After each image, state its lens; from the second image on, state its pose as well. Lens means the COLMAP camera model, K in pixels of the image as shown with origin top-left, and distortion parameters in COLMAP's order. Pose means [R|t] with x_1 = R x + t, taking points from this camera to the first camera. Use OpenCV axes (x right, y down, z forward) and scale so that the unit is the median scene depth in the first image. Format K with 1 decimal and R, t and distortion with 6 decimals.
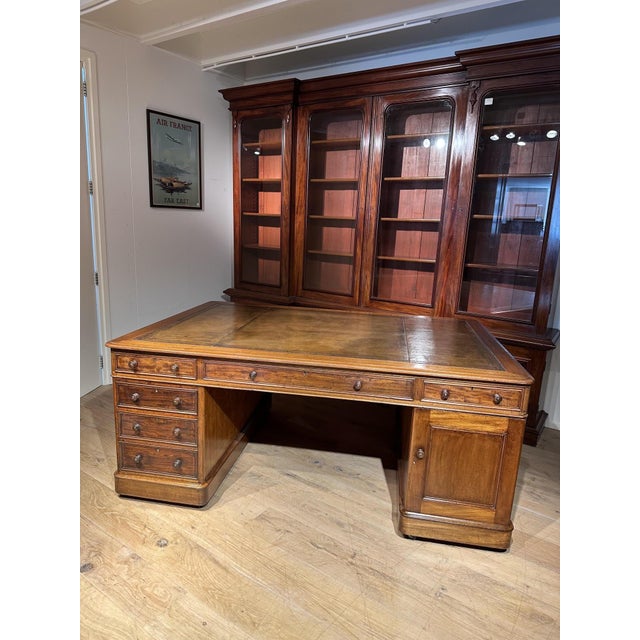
lens RADIAL K [[448.9, 0, 318.0], [0, 448.9, 326.9], [0, 0, 1]] dist [0.049186, -0.062905]
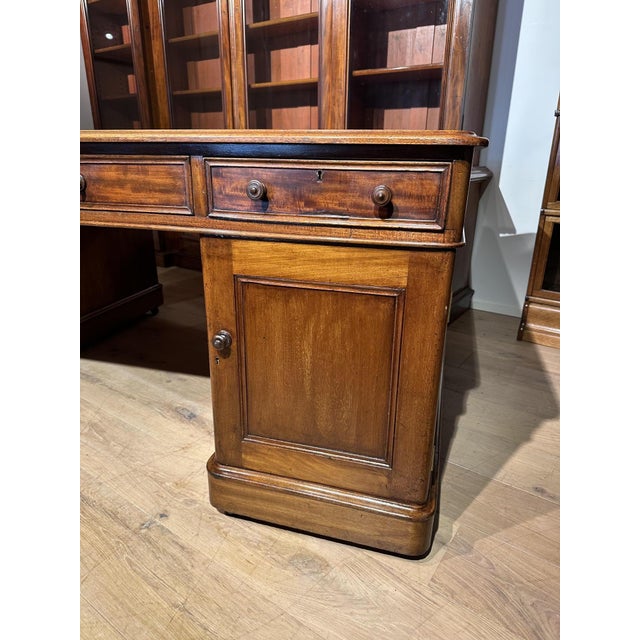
lens RADIAL K [[455.7, 0, 316.6], [0, 455.7, 321.0], [0, 0, 1]] dist [0.041565, -0.063334]
pose [[0.999320, -0.024816, -0.027267, 0.268294], [0.027817, 0.992879, 0.115830, 0.147594], [0.024198, -0.116510, 0.992895, 0.248128]]
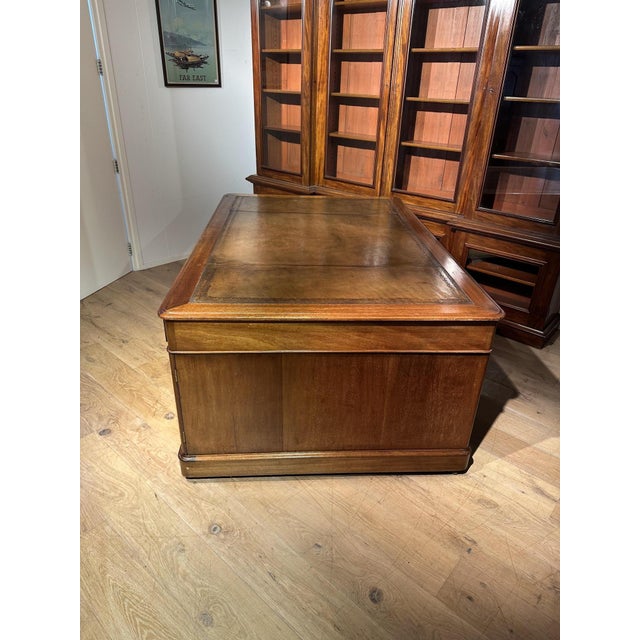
lens RADIAL K [[454.0, 0, 319.1], [0, 454.0, 325.3], [0, 0, 1]] dist [0.004554, -0.006210]
pose [[0.992722, 0.048003, -0.110448, 0.092747], [-0.018262, 0.966524, 0.255927, -0.032727], [0.119036, -0.252047, 0.960366, -0.009866]]
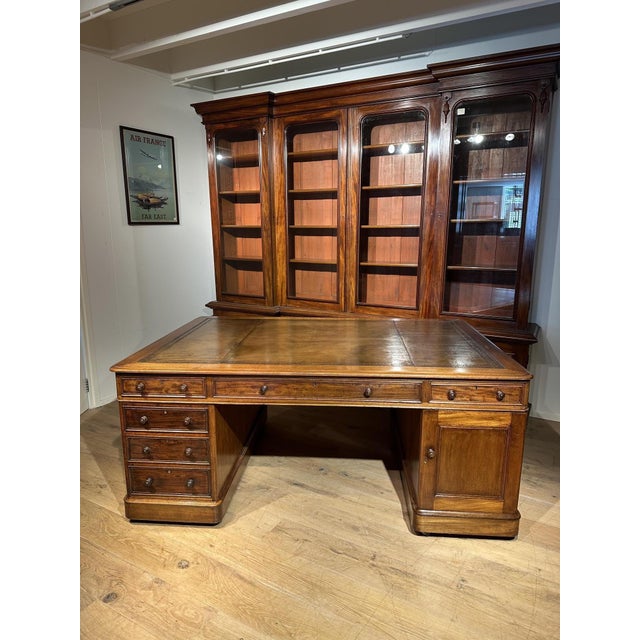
lens RADIAL K [[448.4, 0, 319.5], [0, 448.4, 327.8], [0, 0, 1]] dist [0.048217, -0.061843]
pose [[0.994866, -0.061940, 0.080026, -0.055575], [0.062470, 0.998038, -0.004134, -0.011785], [-0.079613, 0.009112, 0.996784, -0.012054]]
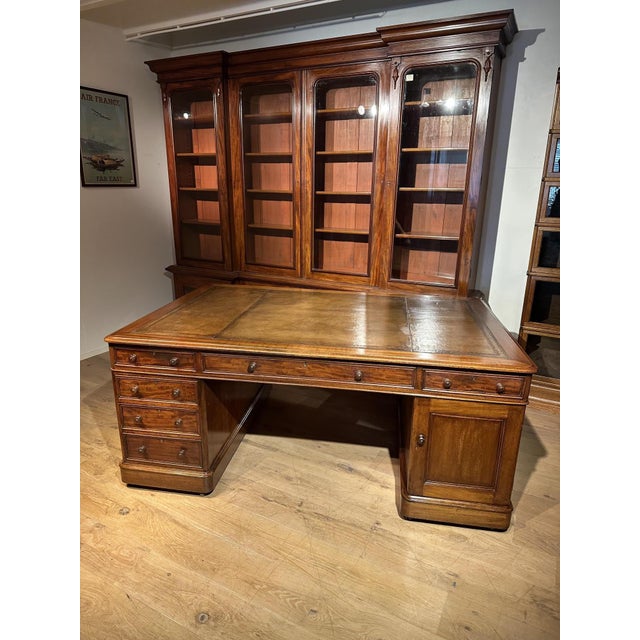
lens RADIAL K [[448.6, 0, 317.4], [0, 448.6, 328.2], [0, 0, 1]] dist [0.054167, -0.066988]
pose [[0.993109, -0.062067, 0.099408, 0.020484], [0.054194, 0.995318, 0.080030, -0.012666], [-0.103910, -0.074091, 0.991823, -0.054844]]
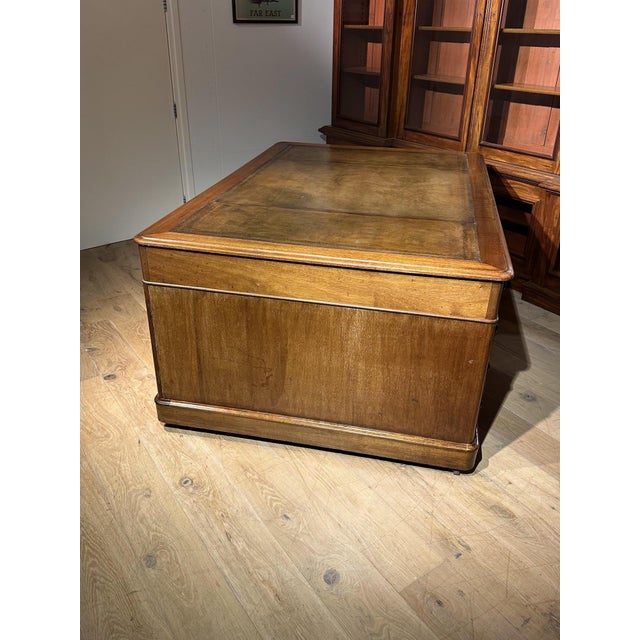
lens RADIAL K [[553.0, 0, 316.5], [0, 553.0, 317.6], [0, 0, 1]] dist [0.059690, -0.086938]
pose [[0.933442, 0.140458, -0.330087, 0.234694], [-0.054632, 0.965087, 0.256170, -0.005092], [0.354544, -0.221087, 0.908526, -0.040896]]
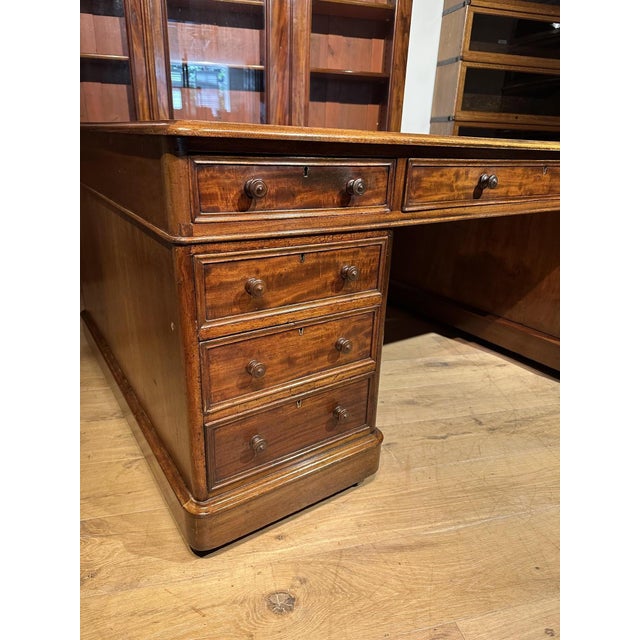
lens RADIAL K [[455.7, 0, 316.6], [0, 455.7, 321.0], [0, 0, 1]] dist [0.041565, -0.063334]
pose [[0.654741, -0.302668, 0.692609, -0.322045], [0.170657, 0.951860, 0.254634, 0.072946], [-0.736336, -0.048521, 0.674874, 0.416565]]
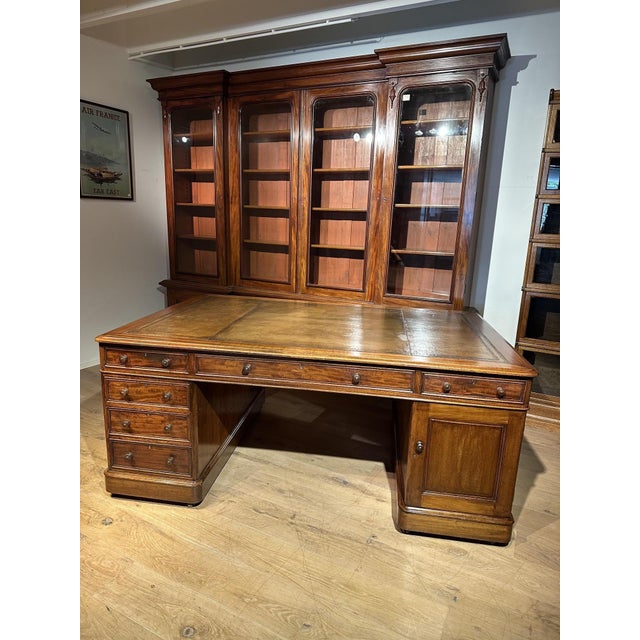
lens RADIAL K [[448.6, 0, 317.4], [0, 448.6, 328.2], [0, 0, 1]] dist [0.054167, -0.066988]
pose [[0.991761, -0.038193, 0.122276, 0.011954], [0.036564, 0.999210, 0.015539, 0.023410], [-0.122773, -0.010940, 0.992375, -0.045081]]
